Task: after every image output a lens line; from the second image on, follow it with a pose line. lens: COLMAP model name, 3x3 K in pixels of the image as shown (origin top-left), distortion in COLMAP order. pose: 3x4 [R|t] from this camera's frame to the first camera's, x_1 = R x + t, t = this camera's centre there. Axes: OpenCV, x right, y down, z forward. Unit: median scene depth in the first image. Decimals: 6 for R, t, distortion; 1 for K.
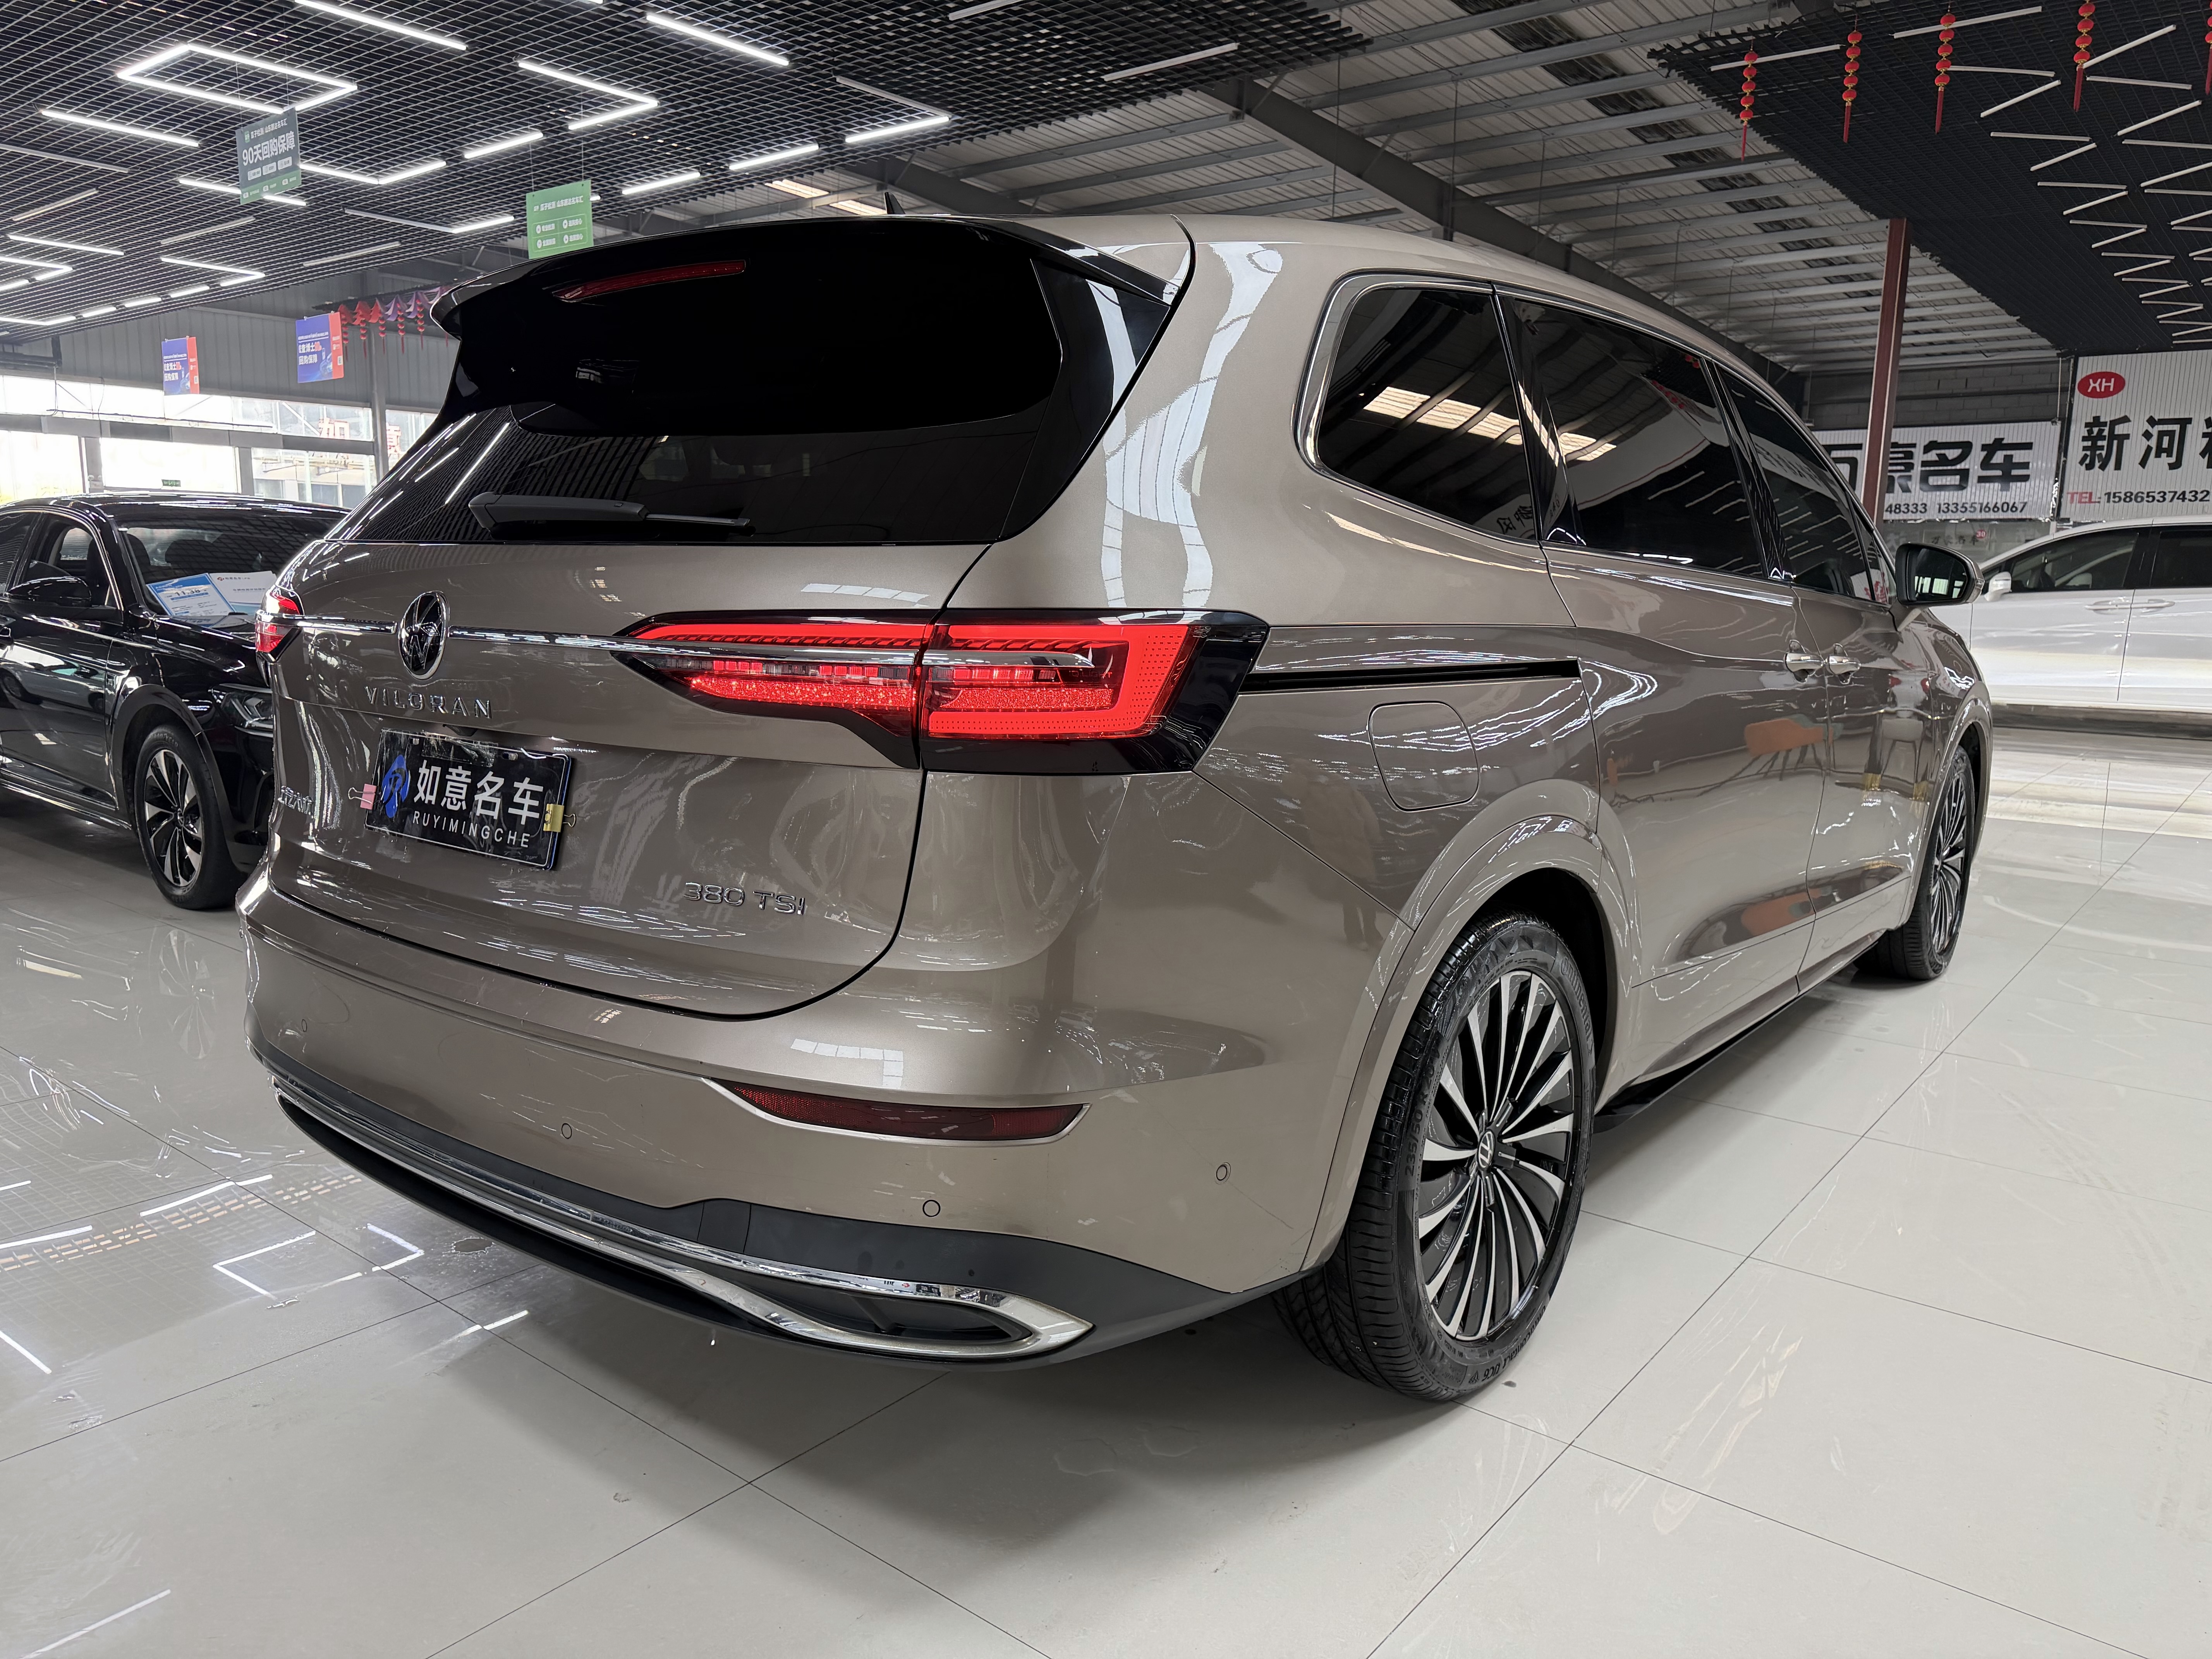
lens RADIAL K [[1564.1, 0, 1099.8], [0, 1564.1, 823.4], [0, 0, 1]] dist [0.018821, -0.007321]
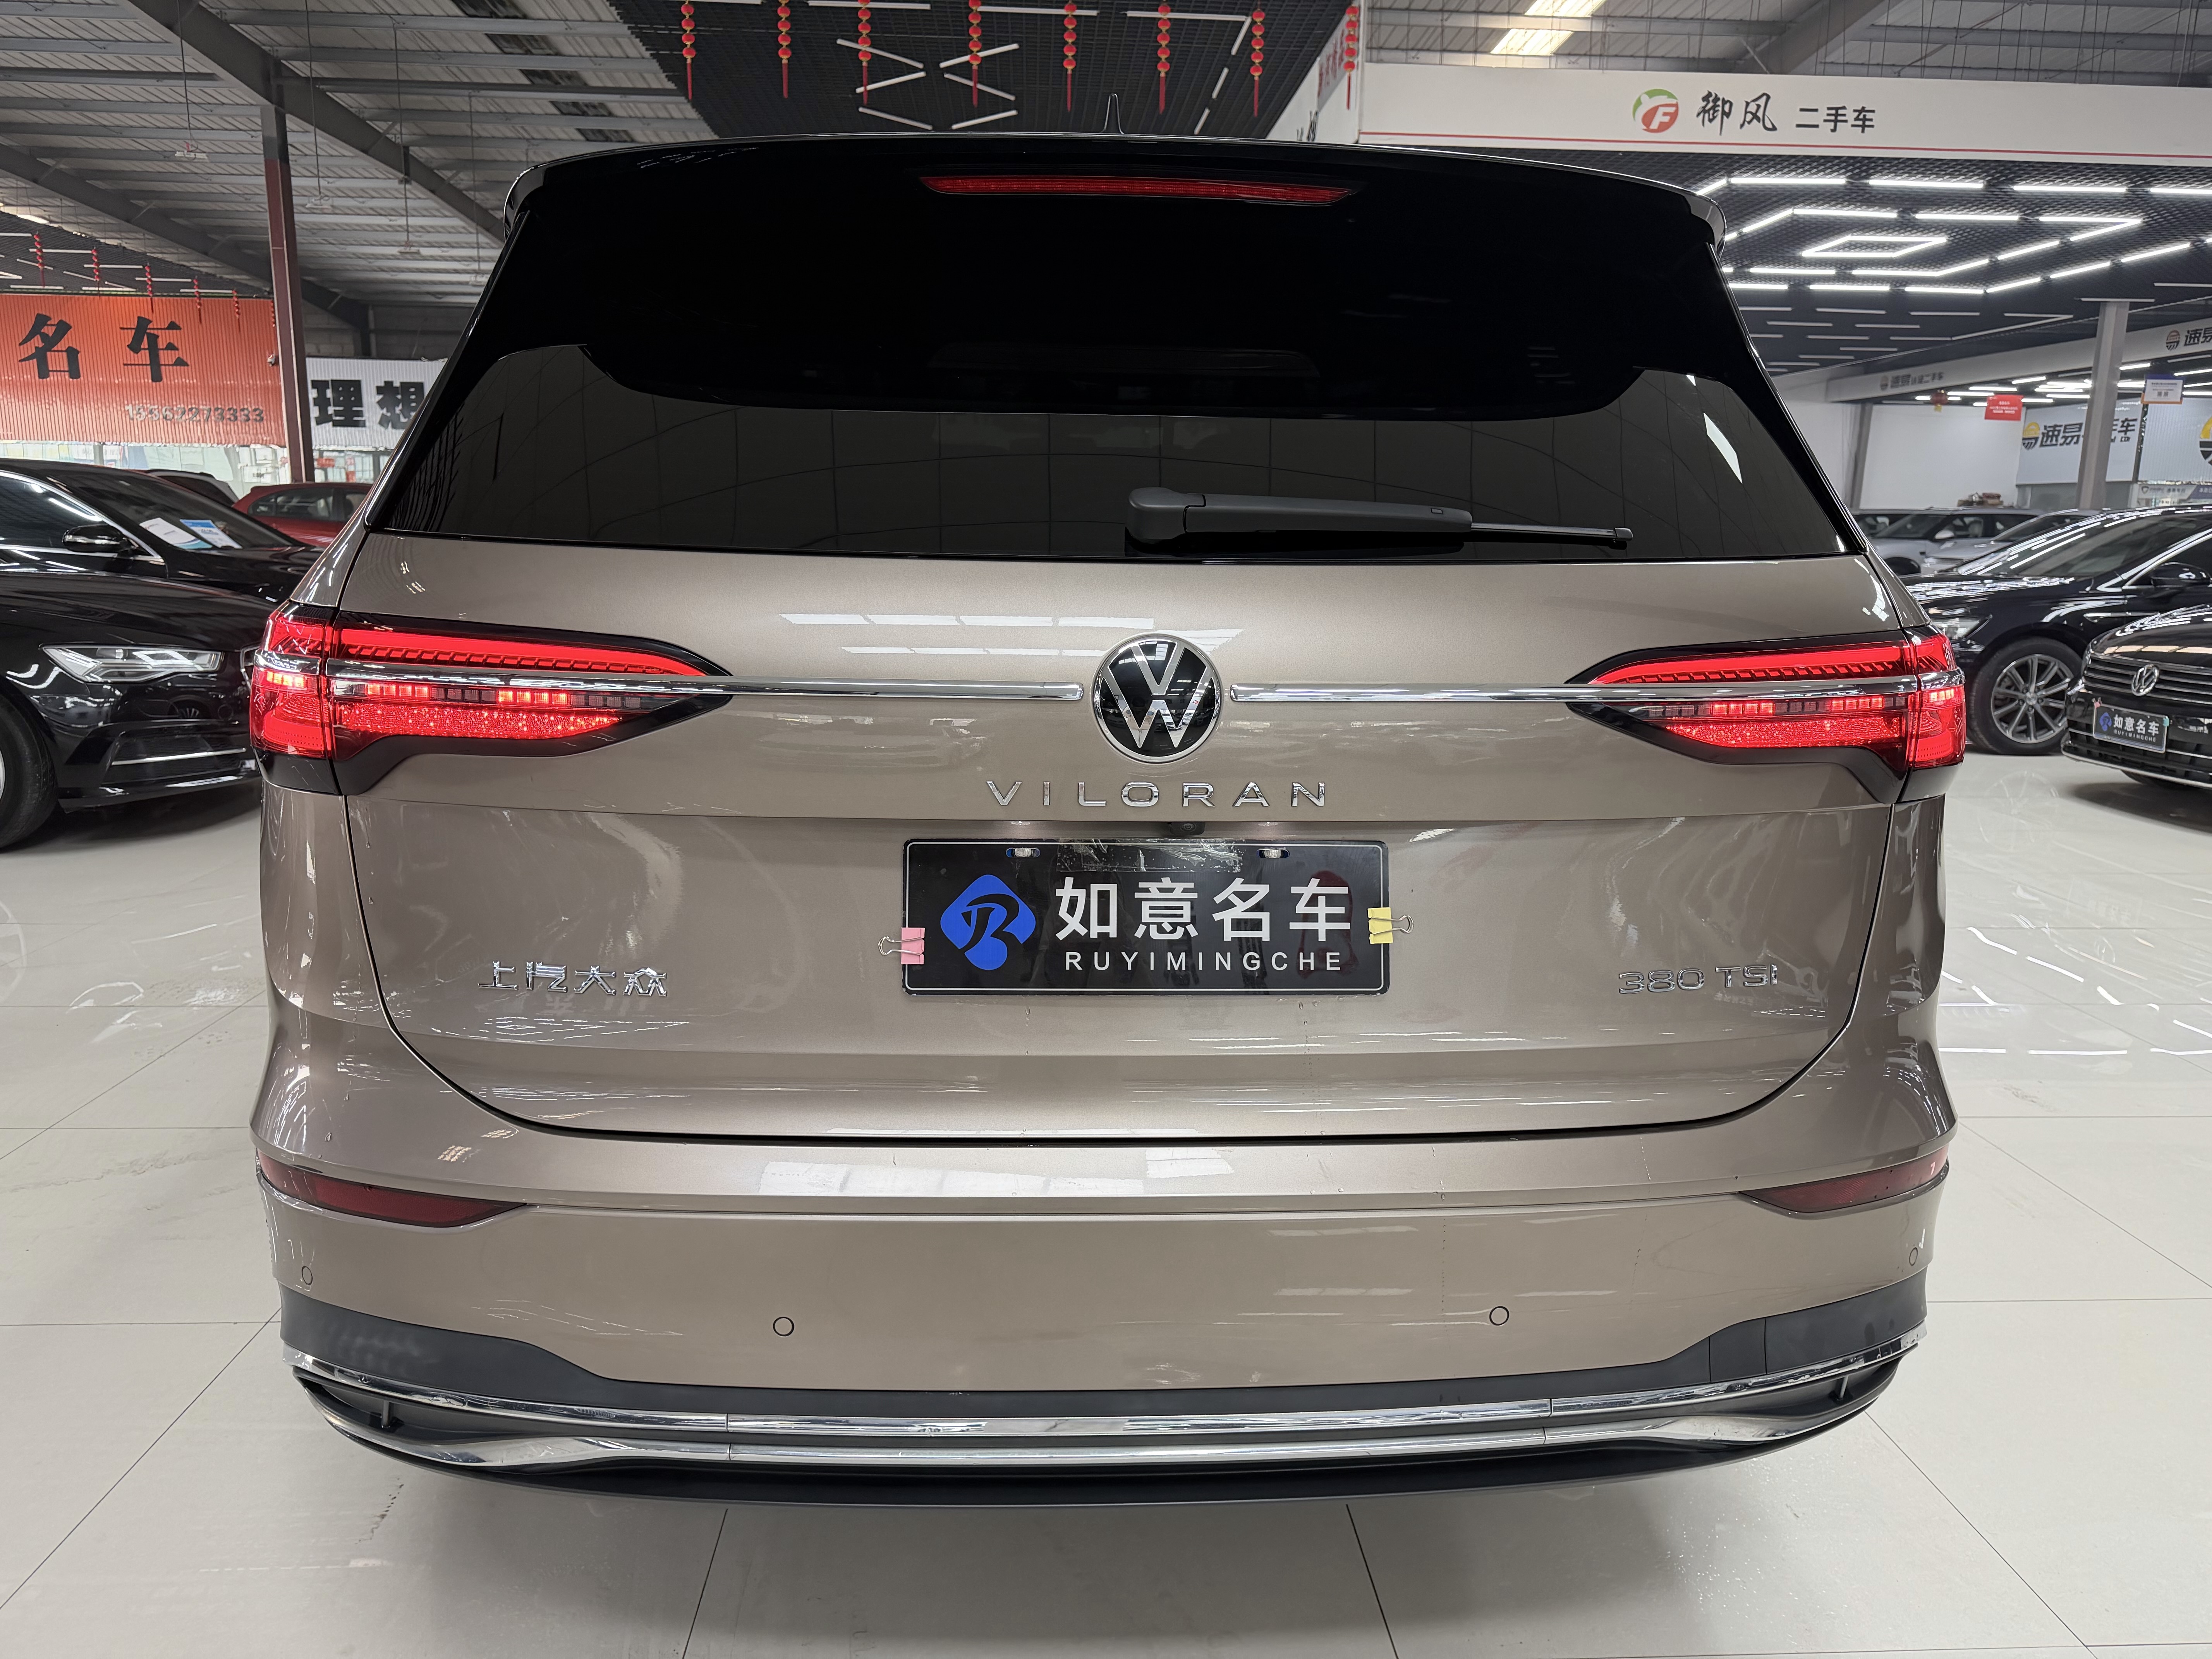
lens RADIAL K [[1564.1, 0, 1103.8], [0, 1564.1, 824.0], [0, 0, 1]] dist [0.018821, -0.007321]
pose [[0.751761, -0.132653, 0.645955, -0.856534], [0.103121, 0.991155, 0.083531, -0.118388], [-0.651323, 0.003816, 0.758791, 0.475803]]
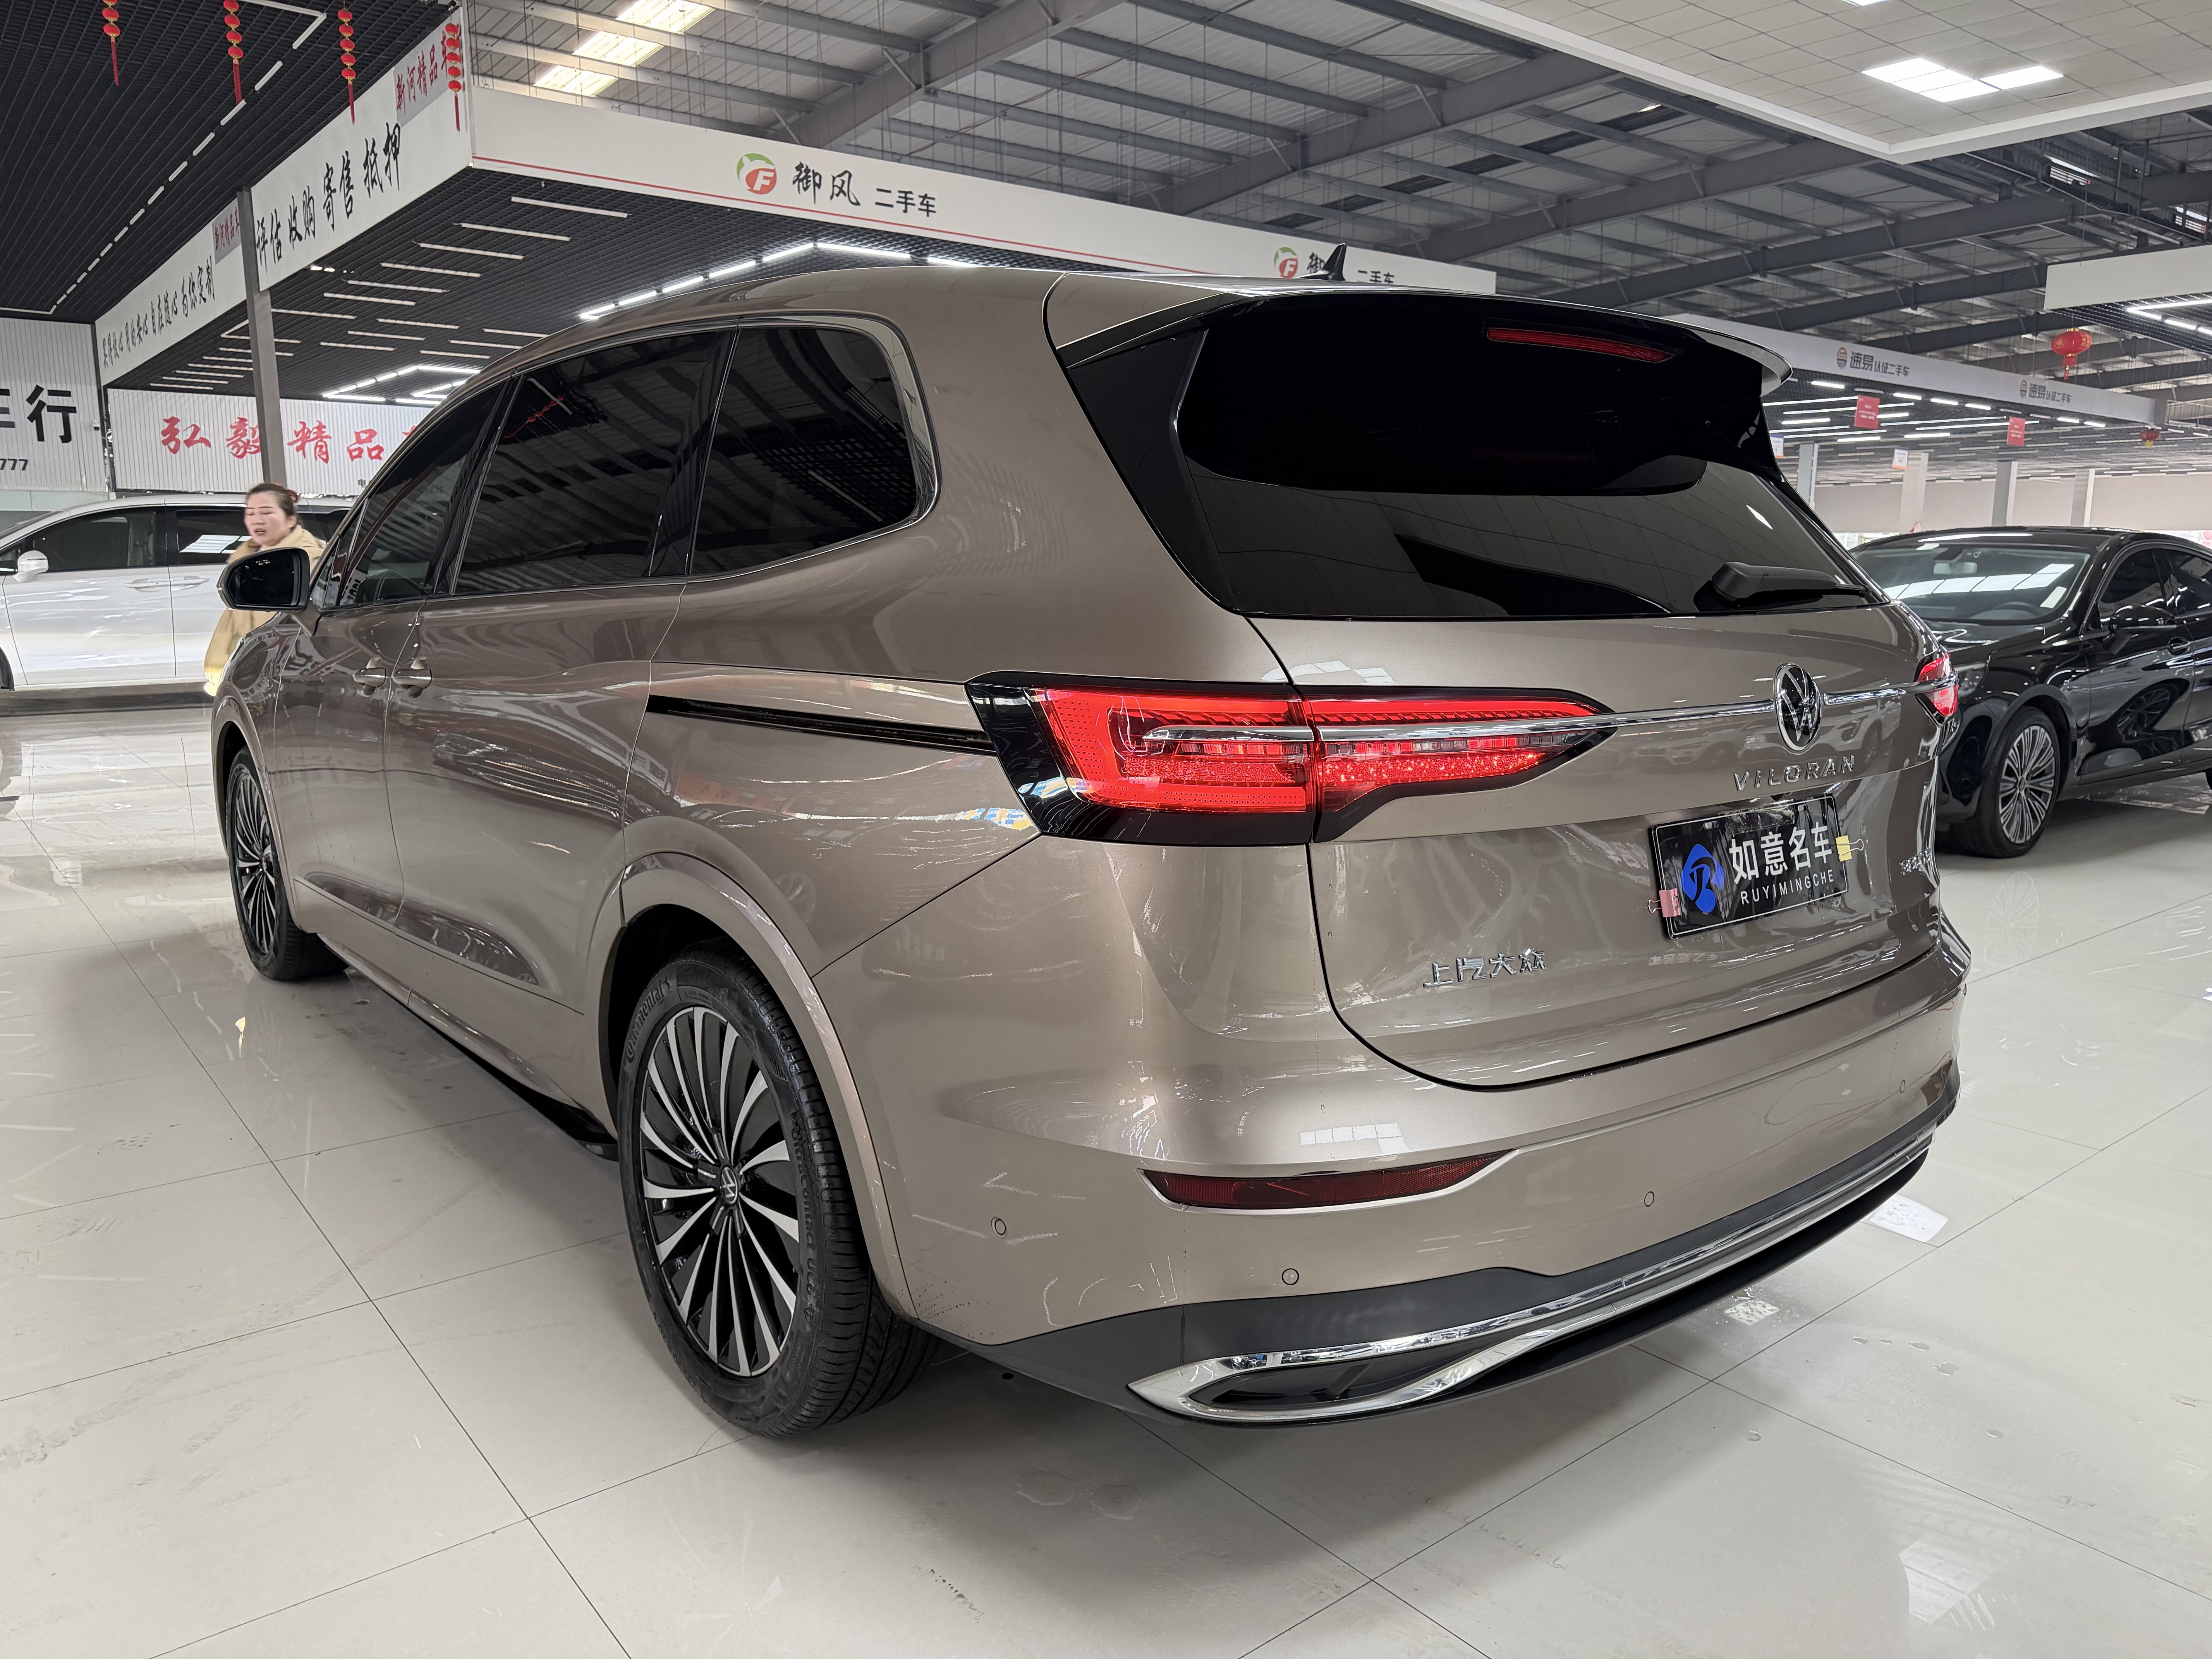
lens RADIAL K [[1564.1, 0, 1101.6], [0, 1564.1, 832.0], [0, 0, 1]] dist [0.018821, -0.007321]
pose [[0.235400, -0.184125, 0.954298, -1.448116], [0.157725, 0.976112, 0.149427, -0.251187], [-0.959015, 0.115341, 0.258818, 1.125725]]
